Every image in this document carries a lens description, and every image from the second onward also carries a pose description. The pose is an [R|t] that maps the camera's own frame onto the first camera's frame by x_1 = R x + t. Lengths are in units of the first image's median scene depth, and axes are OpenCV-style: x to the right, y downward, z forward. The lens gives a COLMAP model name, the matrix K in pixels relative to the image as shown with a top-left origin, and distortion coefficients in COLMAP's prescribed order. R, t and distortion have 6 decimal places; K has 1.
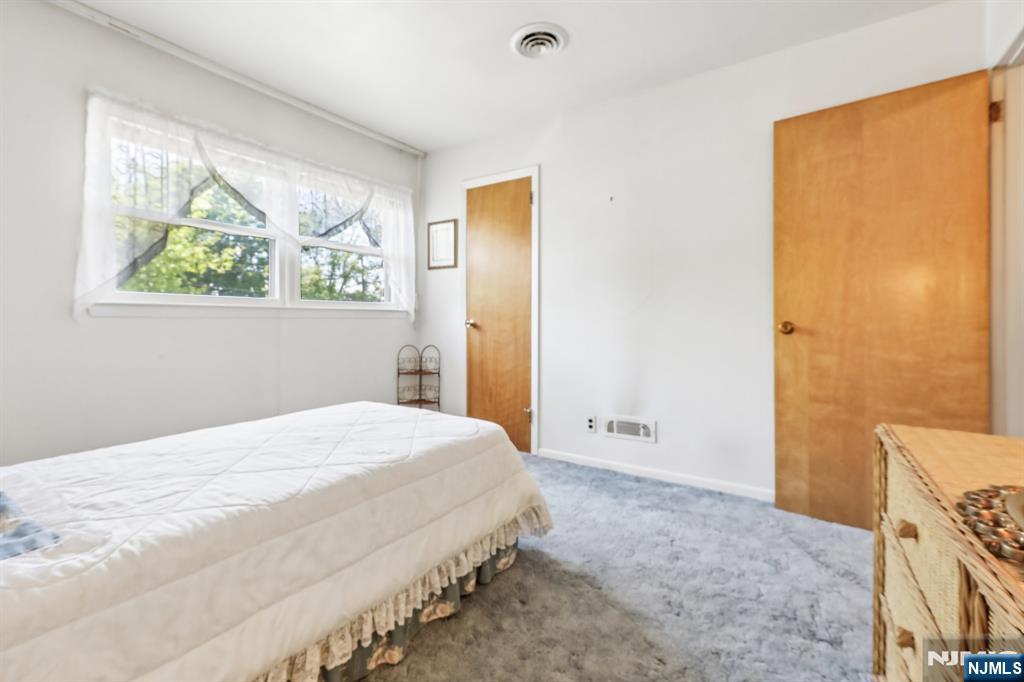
lens RADIAL K [[445.3, 0, 510.6], [0, 445.3, 323.7], [0, 0, 1]] dist [-0.000875, -0.000011]
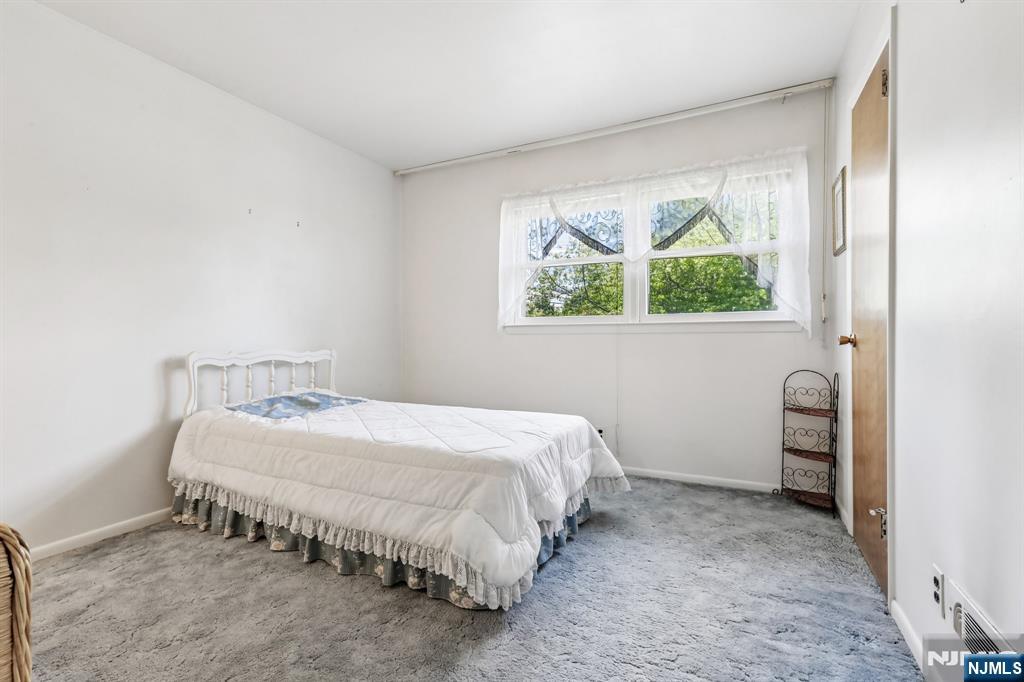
lens RADIAL K [[464.8, 0, 512.0], [0, 464.8, 341.0], [0, 0, 1]] dist [-0.000356, -0.000074]
pose [[0.120632, 0.003689, -0.992691, 0.553808], [-0.003317, 0.999989, 0.003313, 0.002386], [0.992692, 0.002894, 0.120642, 0.581544]]
